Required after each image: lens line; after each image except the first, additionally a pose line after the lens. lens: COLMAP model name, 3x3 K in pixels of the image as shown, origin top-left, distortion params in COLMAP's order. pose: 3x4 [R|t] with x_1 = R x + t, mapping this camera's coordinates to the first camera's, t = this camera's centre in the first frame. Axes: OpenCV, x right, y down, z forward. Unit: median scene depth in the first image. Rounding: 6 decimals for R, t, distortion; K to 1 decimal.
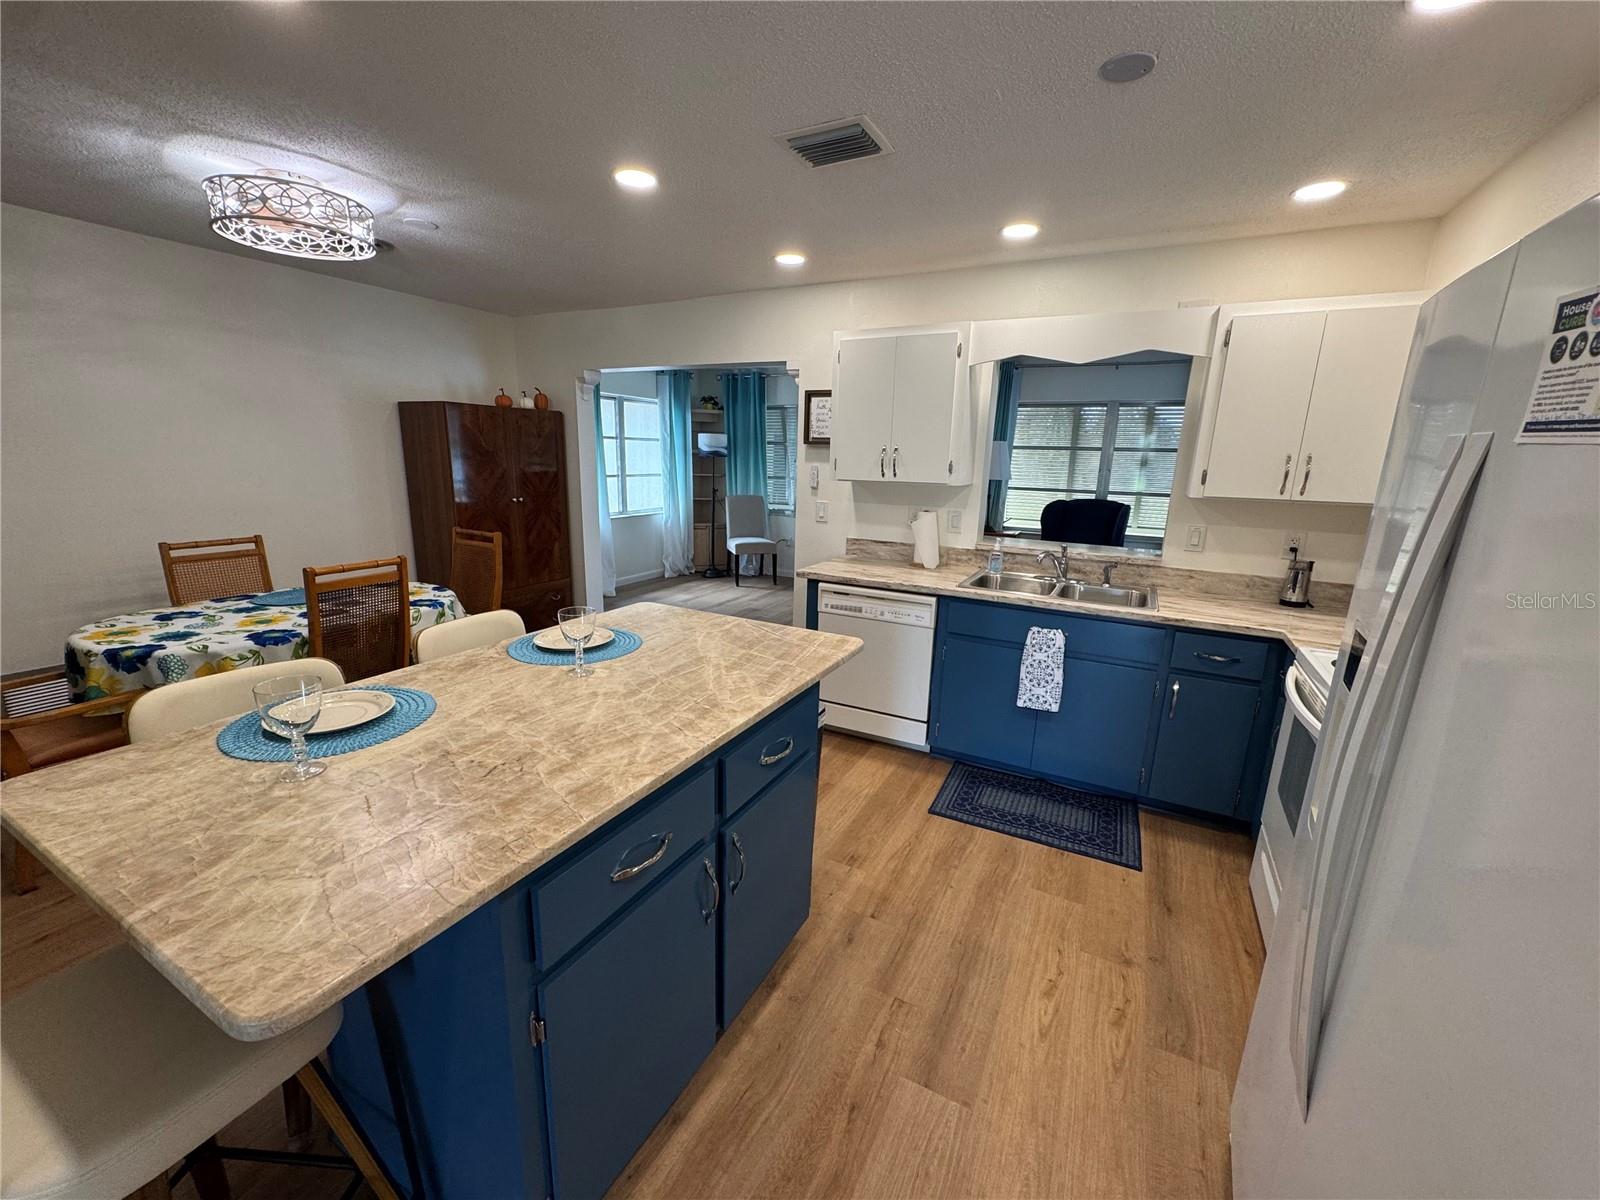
lens RADIAL K [[642.7, 0, 800.0], [0, 642.7, 600.0], [0, 0, 1]] dist [0.000121, 0.000033]
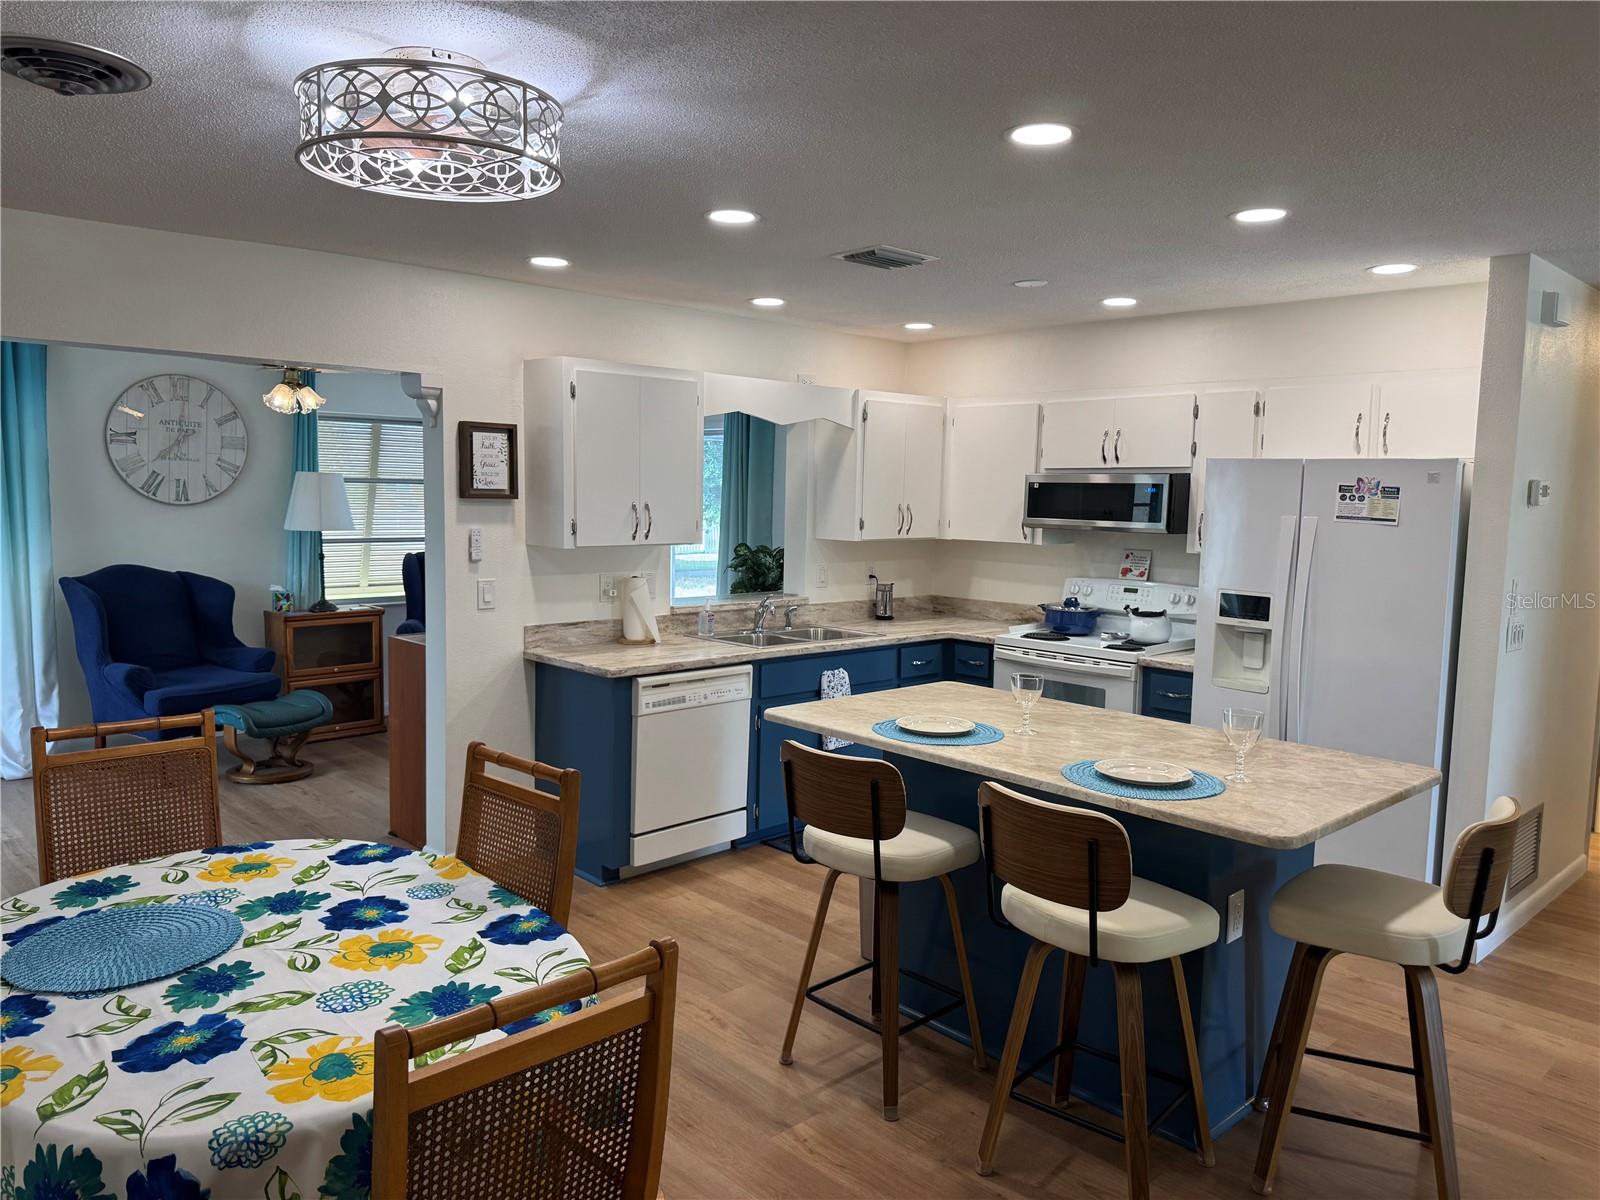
lens RADIAL K [[1104.6, 0, 800.0], [0, 1104.6, 600.0], [0, 0, 1]] dist [0.049604, 0.000016]
pose [[0.328543, -0.113511, 0.937643, -1.213612], [0.199986, 0.978603, 0.048396, -0.153580], [-0.923074, 0.171615, 0.344214, 0.360418]]
